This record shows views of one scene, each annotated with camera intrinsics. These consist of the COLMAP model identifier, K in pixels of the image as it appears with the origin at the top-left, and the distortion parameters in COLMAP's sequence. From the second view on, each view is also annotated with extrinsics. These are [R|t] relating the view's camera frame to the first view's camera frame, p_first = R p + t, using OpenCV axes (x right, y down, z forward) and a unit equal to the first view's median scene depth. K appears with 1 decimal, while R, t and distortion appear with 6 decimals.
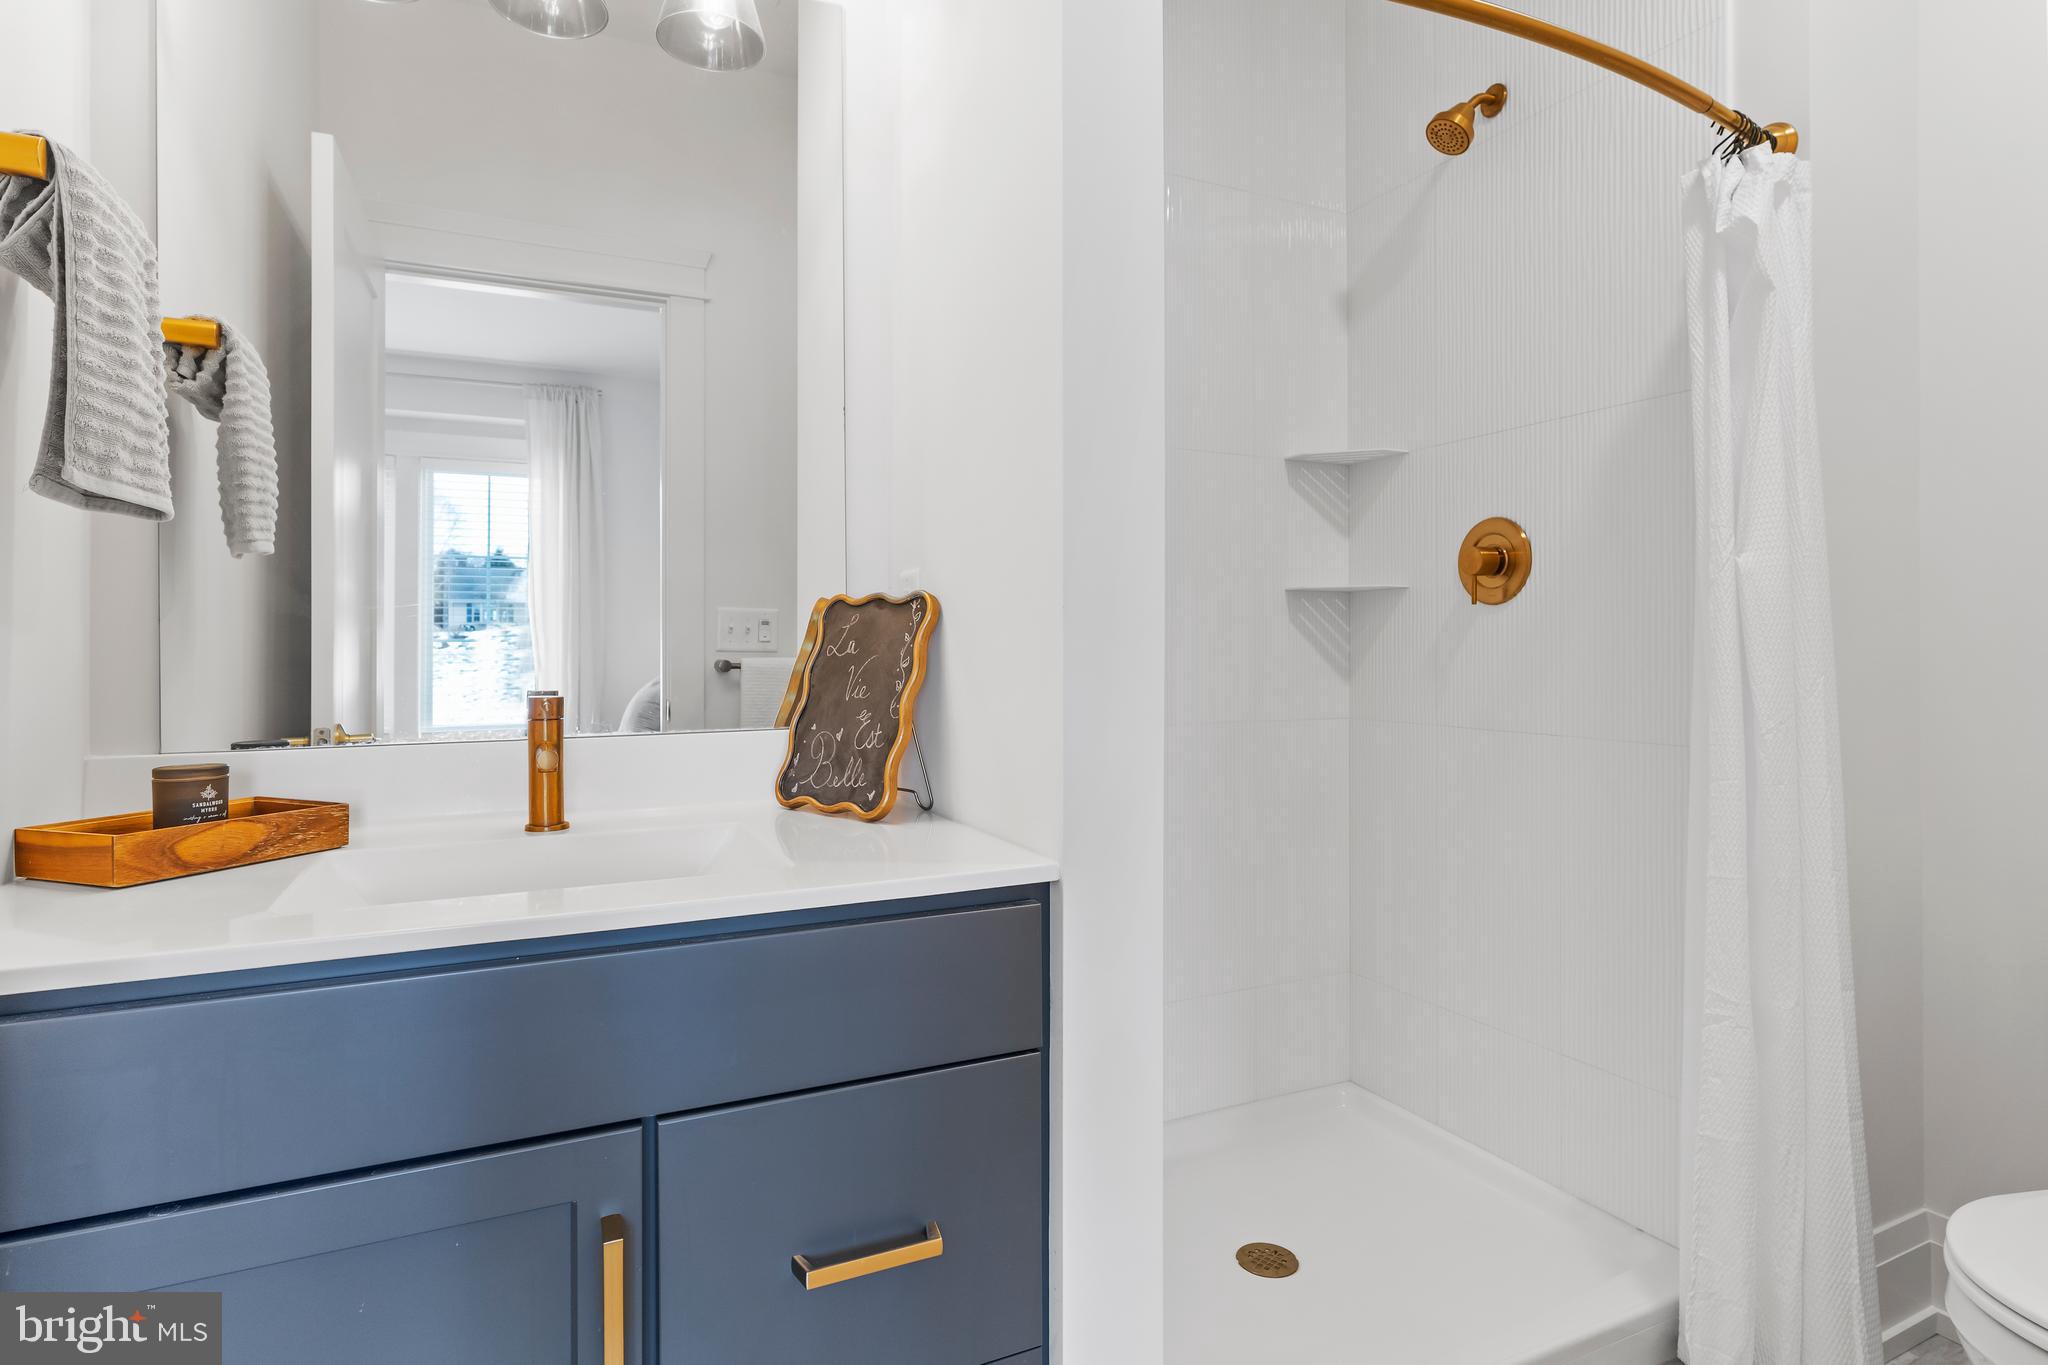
lens RADIAL K [[1045.6, 0, 1020.6], [0, 1045.6, 680.6], [0, 0, 1]] dist [-0.003537, -0.000546]
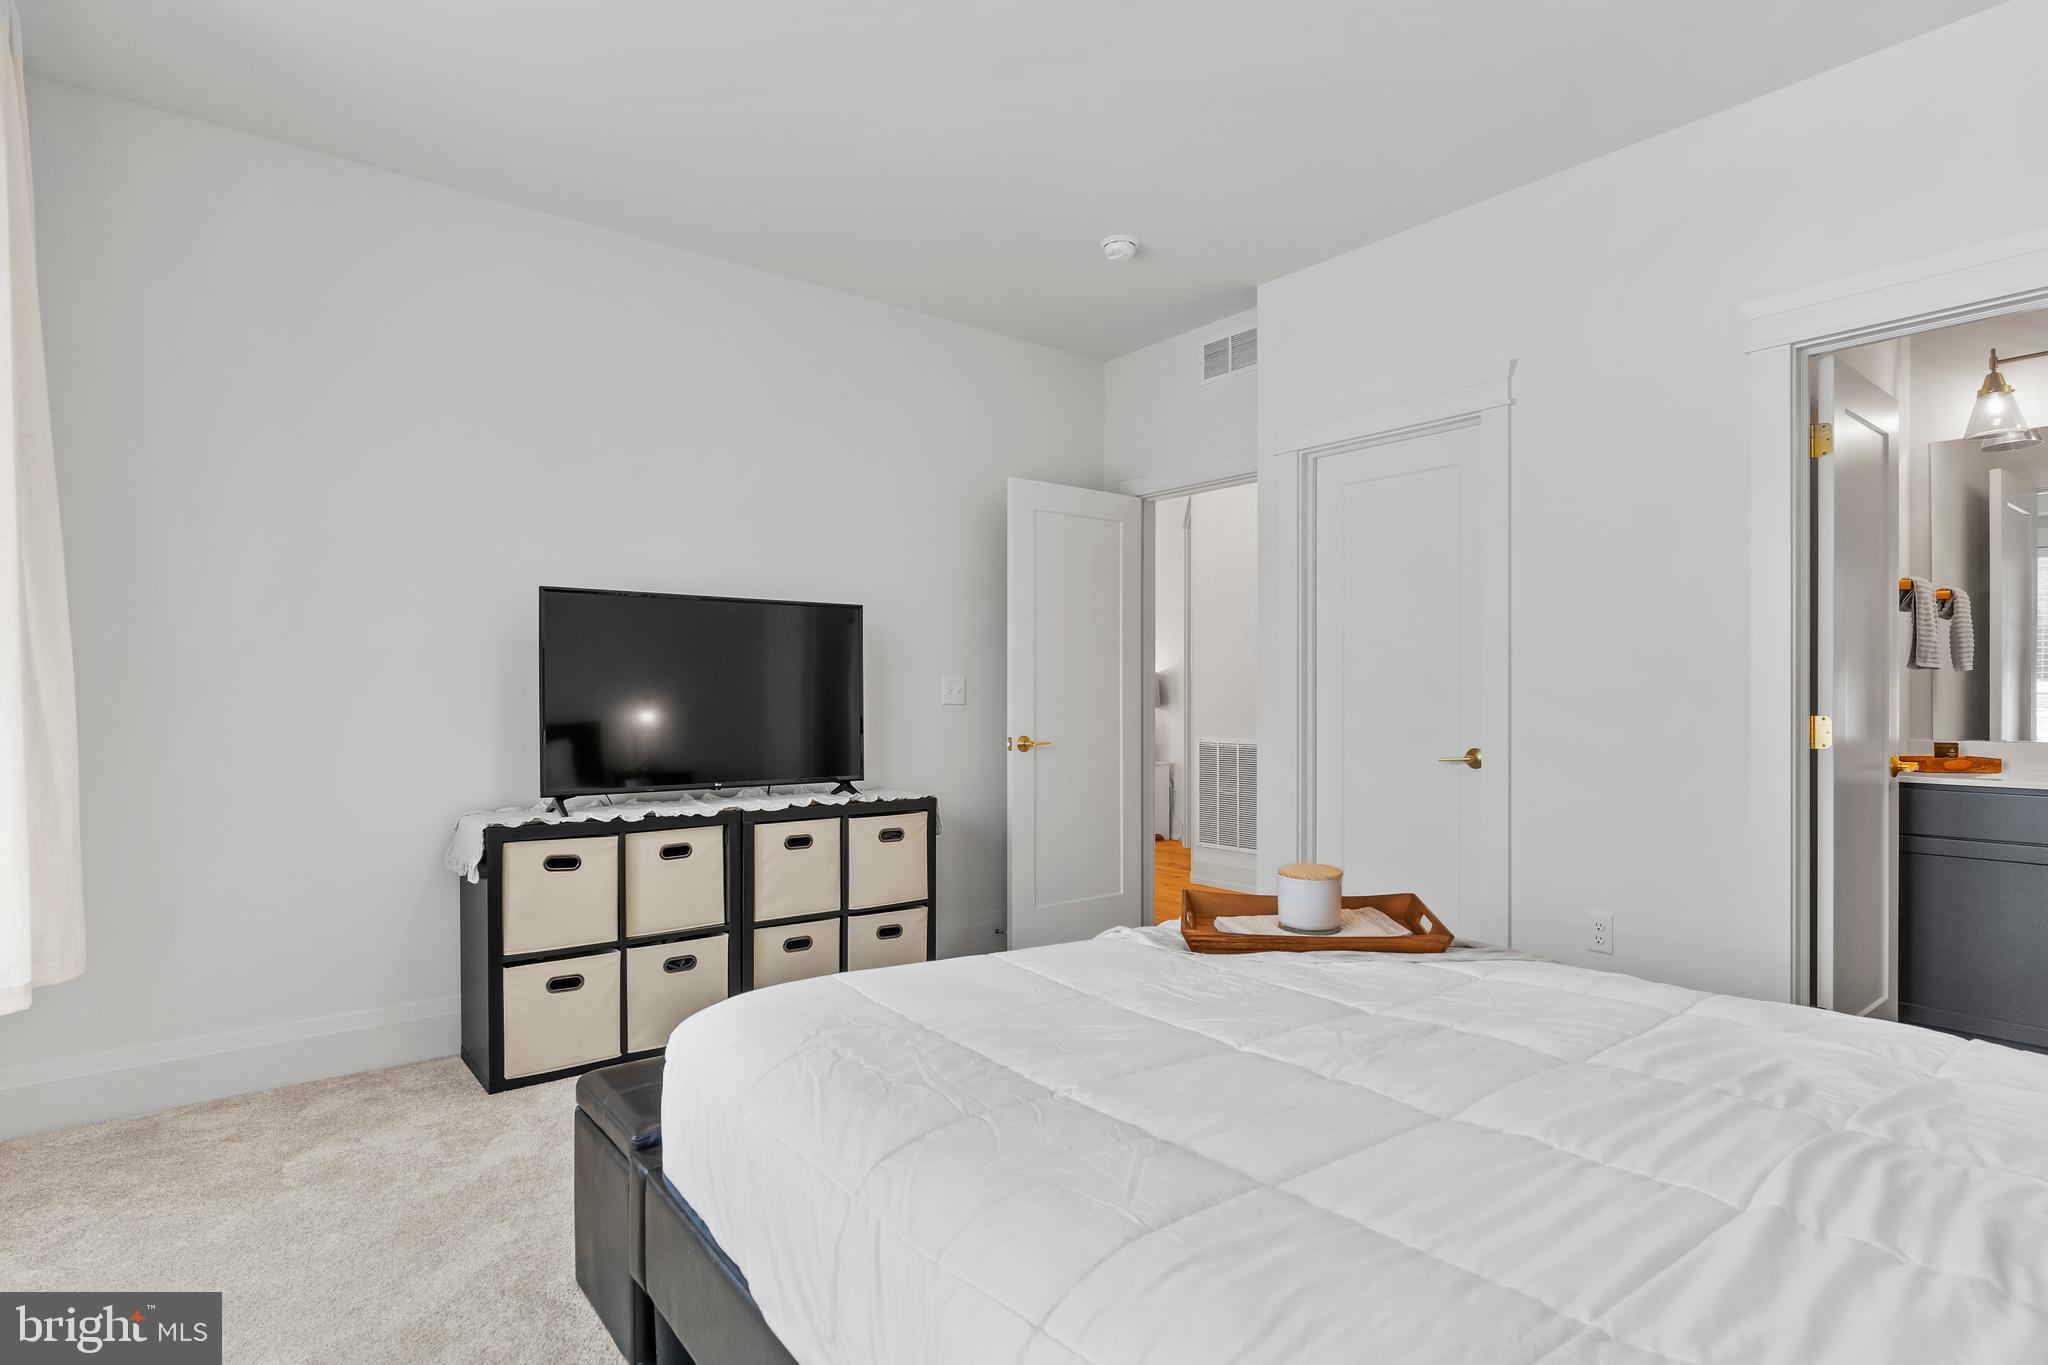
lens RADIAL K [[1045.6, 0, 1016.7], [0, 1045.6, 688.5], [0, 0, 1]] dist [-0.003537, -0.000546]
pose [[0.230656, 0.008174, -0.973001, 1.527630], [0.004499, 0.999945, 0.009467, -0.117026], [0.973025, -0.006561, 0.230607, -2.310204]]
